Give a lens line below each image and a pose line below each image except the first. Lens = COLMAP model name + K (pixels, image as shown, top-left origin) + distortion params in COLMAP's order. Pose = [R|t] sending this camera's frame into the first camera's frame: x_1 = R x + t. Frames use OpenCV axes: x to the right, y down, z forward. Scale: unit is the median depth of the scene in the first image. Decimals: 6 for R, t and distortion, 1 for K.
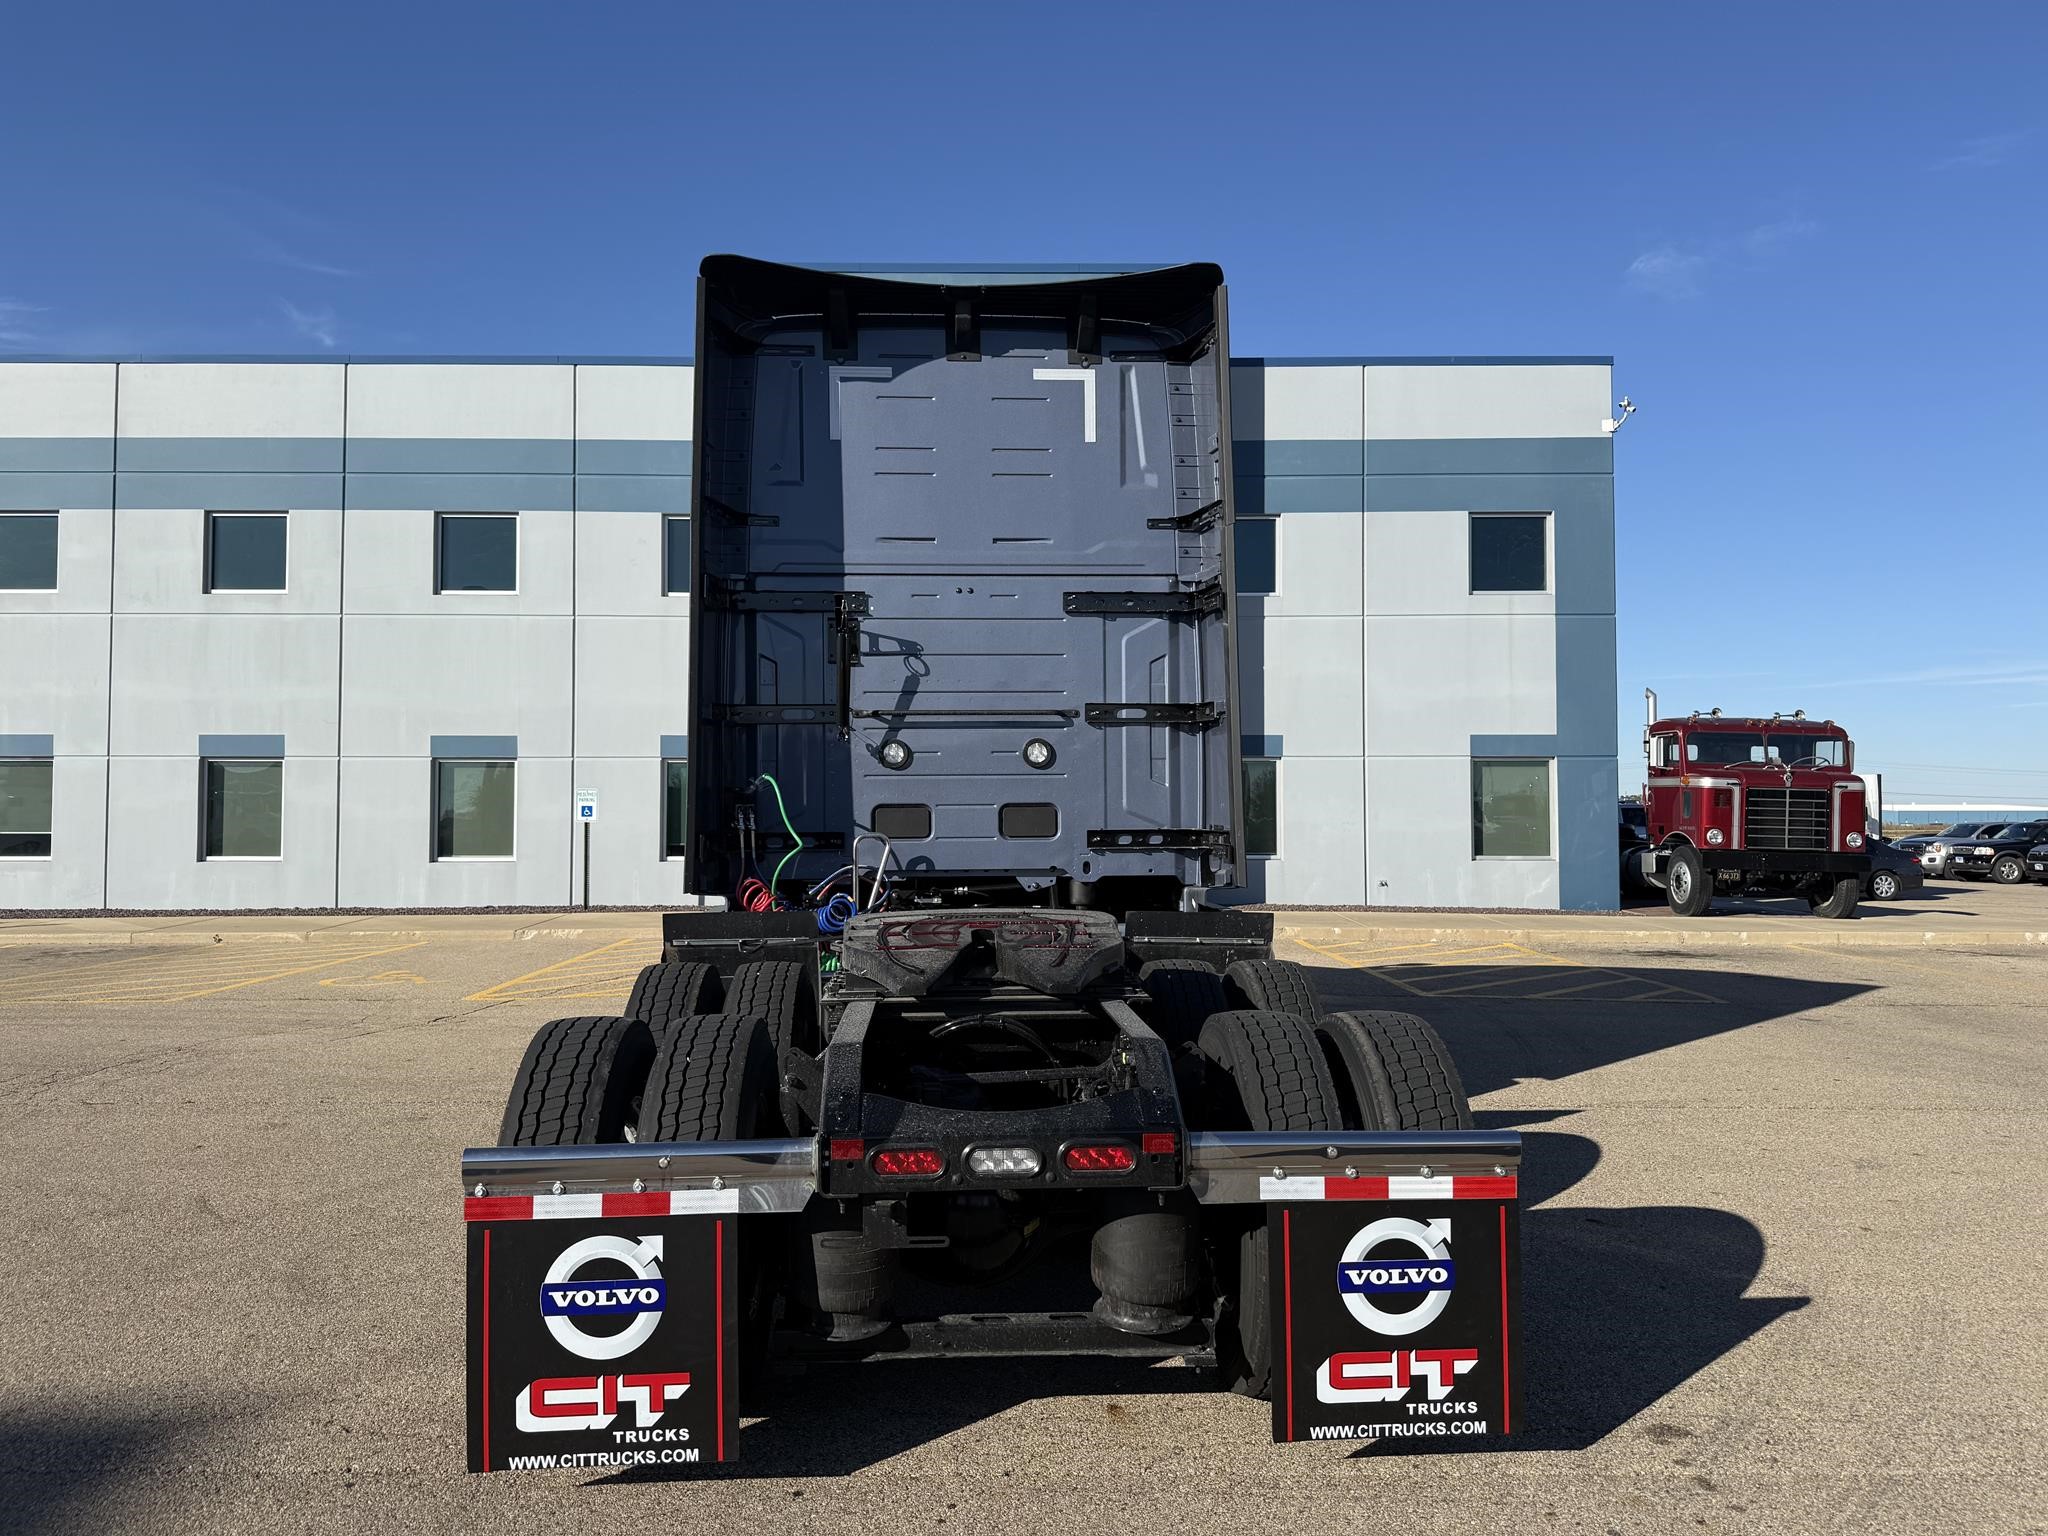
lens RADIAL K [[1482.2, 0, 1007.0], [0, 1482.2, 767.0], [0, 0, 1]] dist [0.002984, -0.002503]
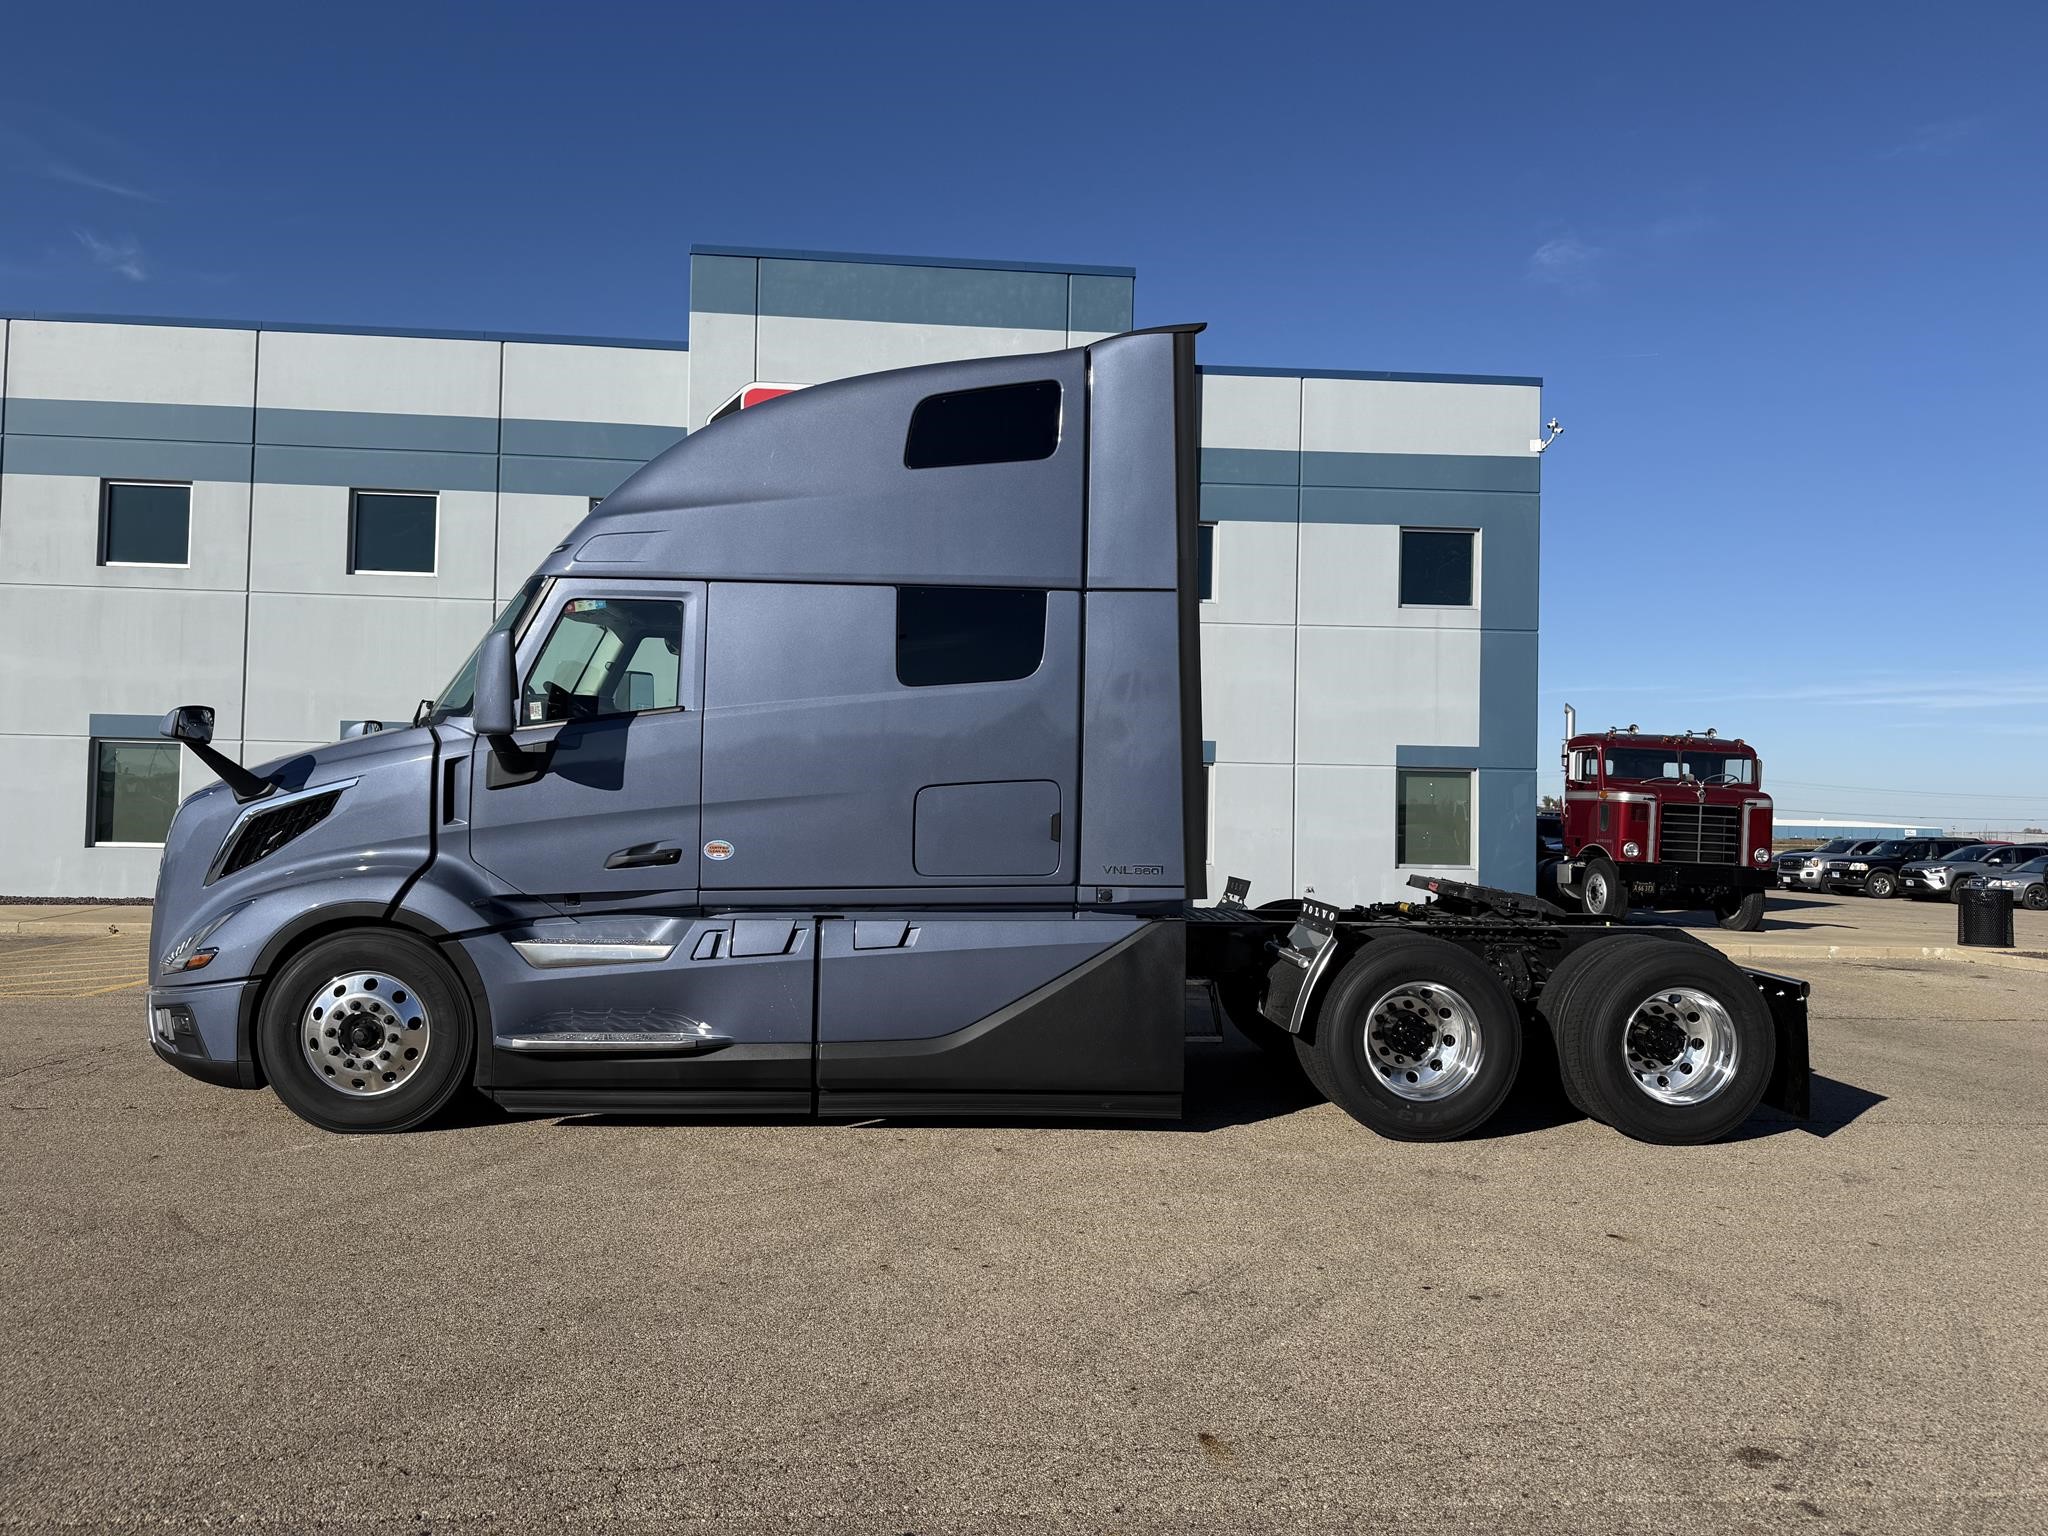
lens RADIAL K [[1484.4, 0, 1032.8], [0, 1484.4, 772.4], [0, 0, 1]] dist [0.005979, -0.006132]
pose [[0.996866, 0.021924, 0.076007, -0.016066], [-0.022232, 0.999748, 0.003210, -0.000803], [-0.075917, -0.004890, 0.997102, 0.004413]]
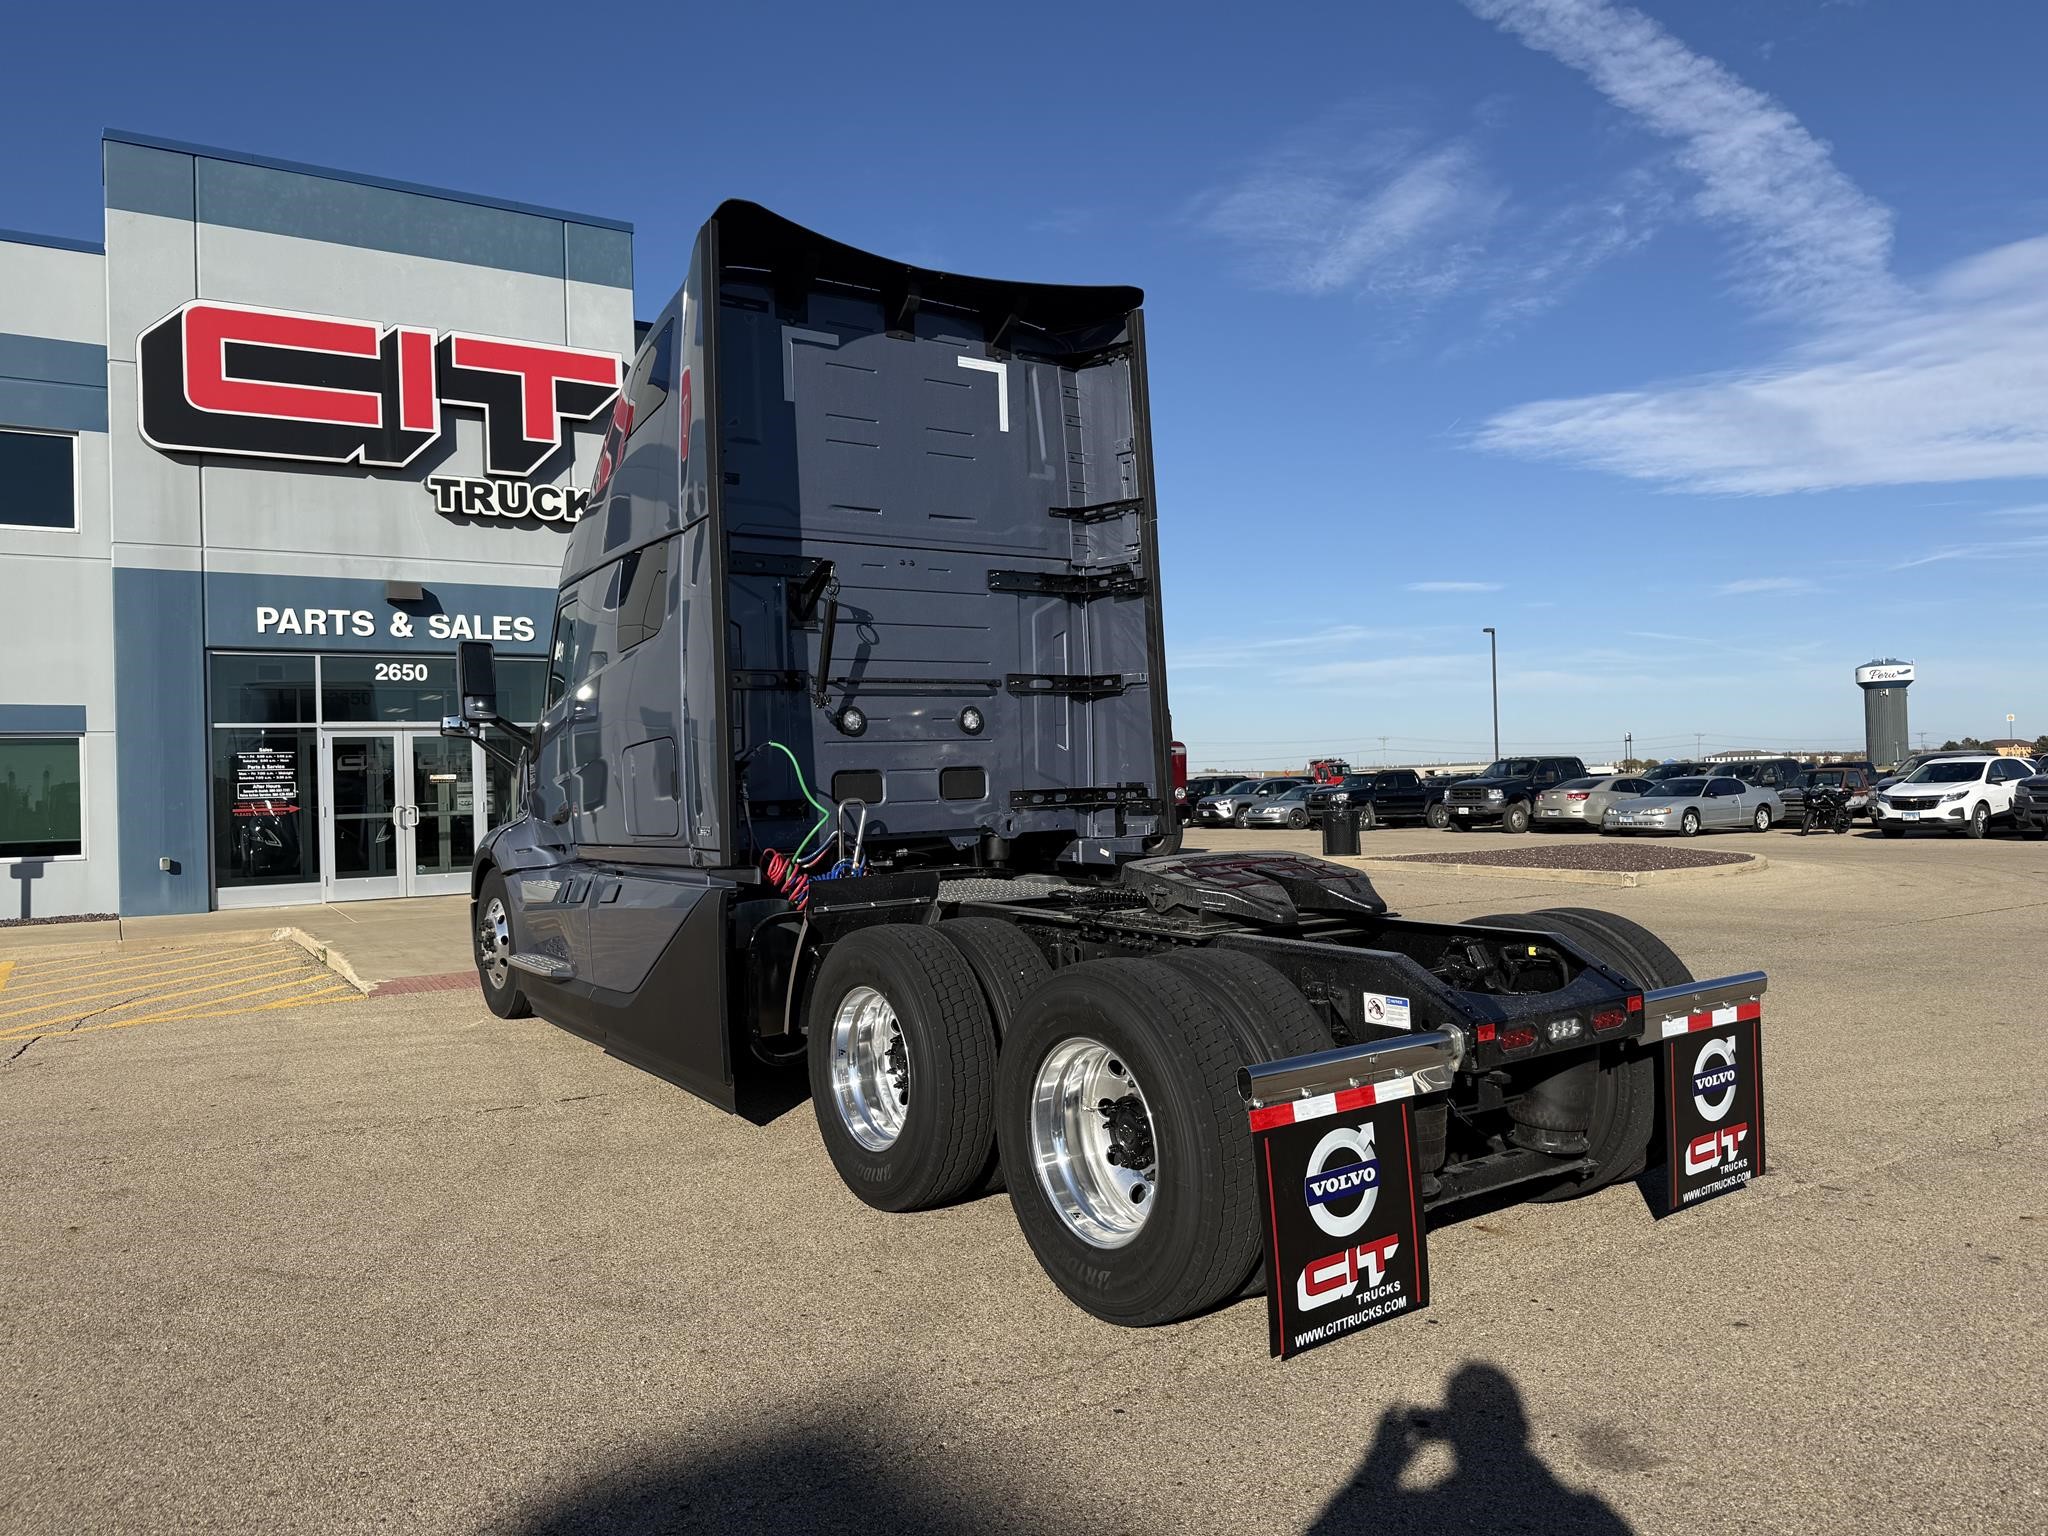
lens RADIAL K [[1495.1, 0, 1026.2], [0, 1495.1, 763.7], [0, 0, 1]] dist [0.023636, -0.068774]
pose [[0.838948, -0.016260, 0.543969, -0.120873], [0.008570, 0.999824, 0.016669, 0.001038], [-0.544145, -0.009322, 0.838940, 0.017313]]
